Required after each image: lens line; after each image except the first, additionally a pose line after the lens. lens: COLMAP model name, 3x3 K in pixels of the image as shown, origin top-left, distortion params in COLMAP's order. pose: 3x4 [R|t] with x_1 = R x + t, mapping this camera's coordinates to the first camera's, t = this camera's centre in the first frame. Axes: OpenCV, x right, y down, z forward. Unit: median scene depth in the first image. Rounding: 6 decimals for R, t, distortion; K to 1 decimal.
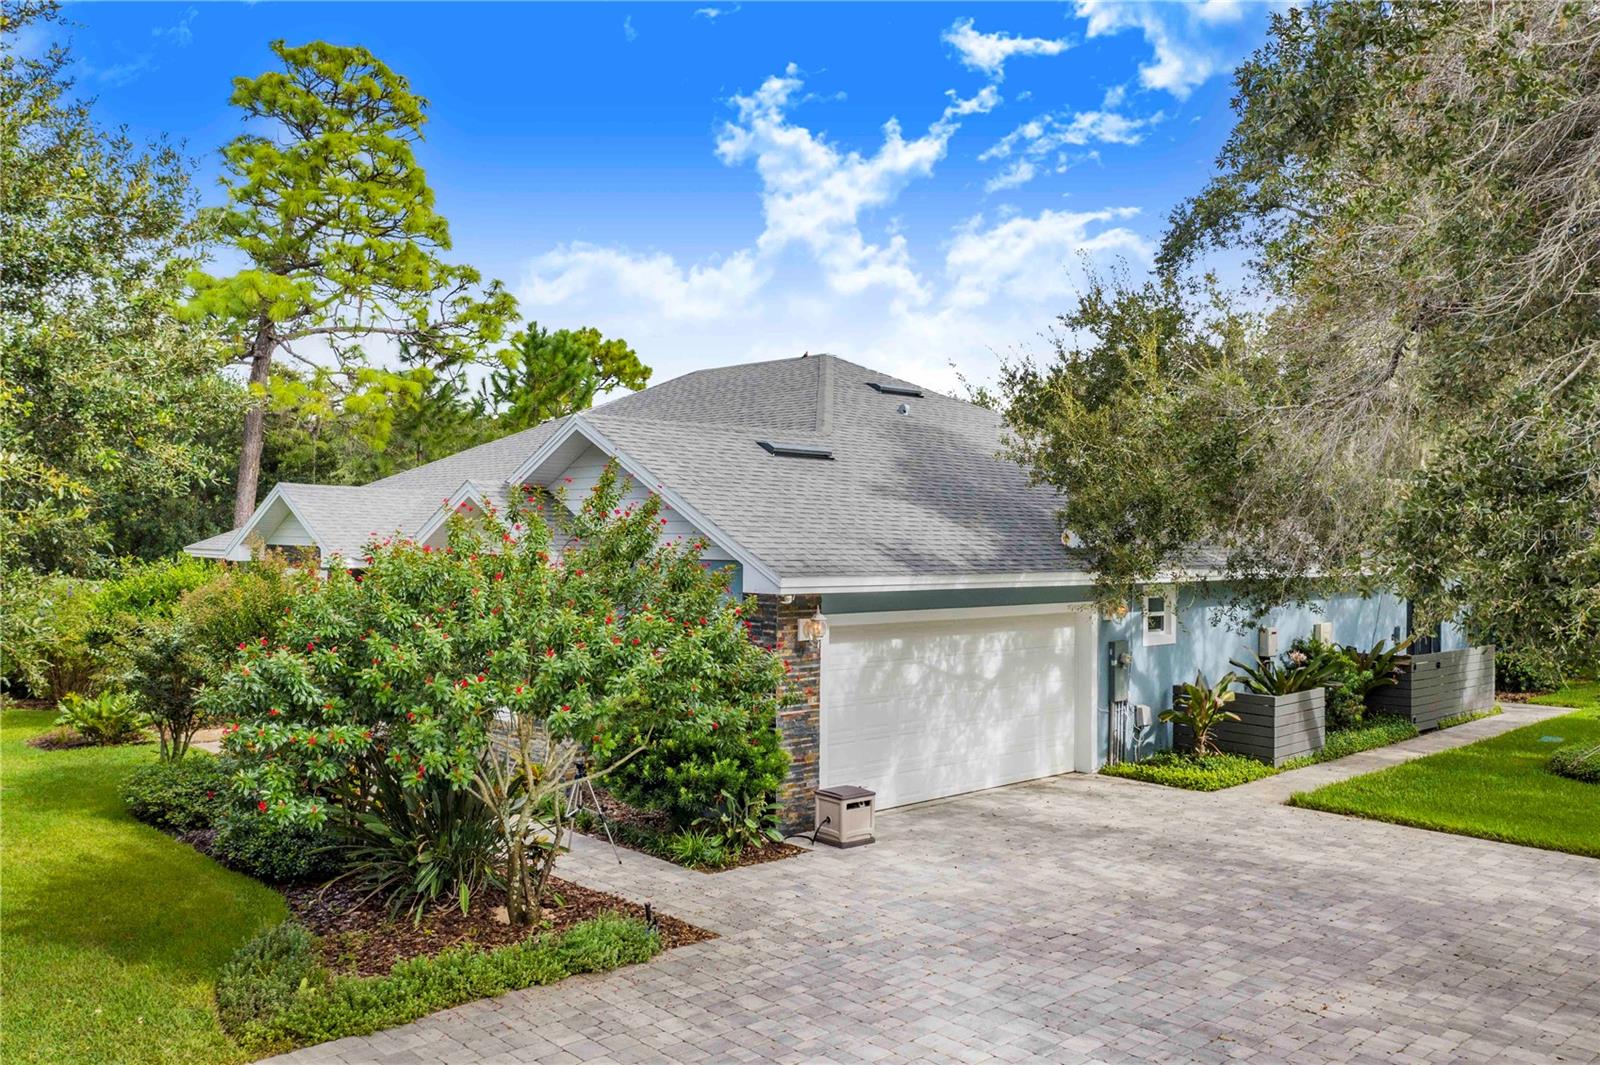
lens RADIAL K [[1325.0, 0, 809.0], [0, 1325.0, 537.5], [0, 0, 1]] dist [-0.022163, 0.001974]
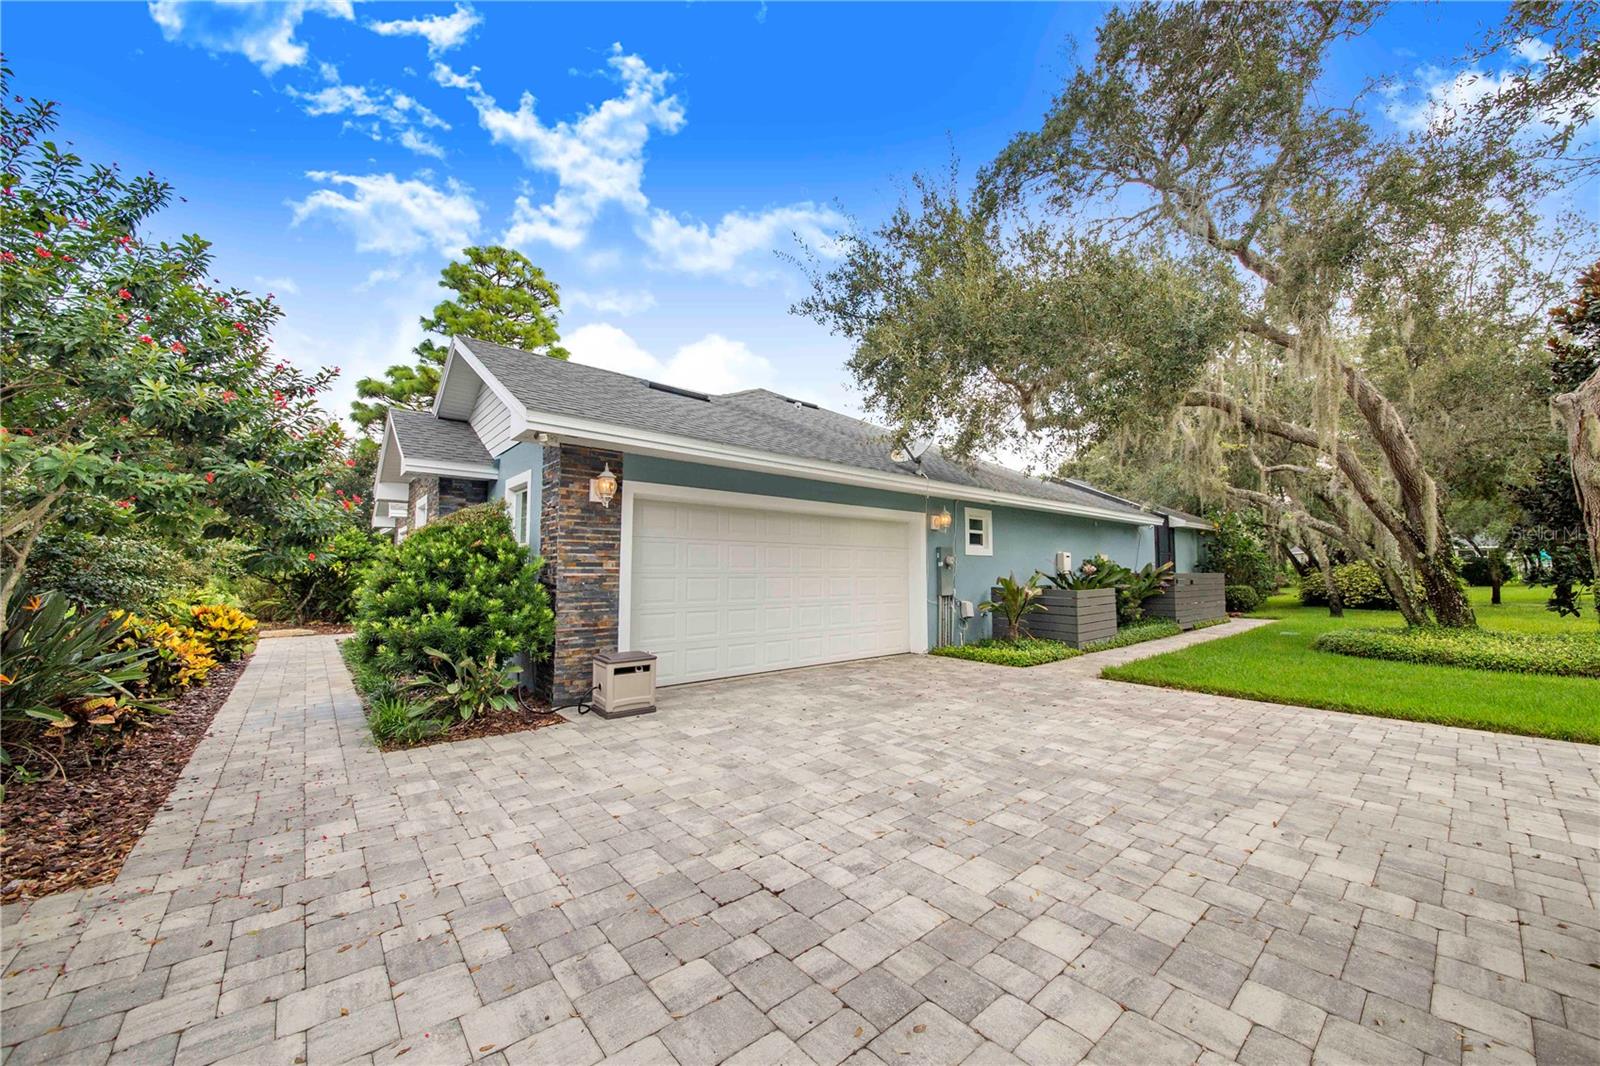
lens RADIAL K [[580.1, 0, 809.1], [0, 580.1, 534.7], [0, 0, 1]] dist [0.008073, -0.012068]
pose [[0.998692, -0.013054, -0.049441, 0.204011], [0.009528, 0.997438, -0.070903, 0.157529], [0.050240, 0.070339, 0.996257, 0.683545]]
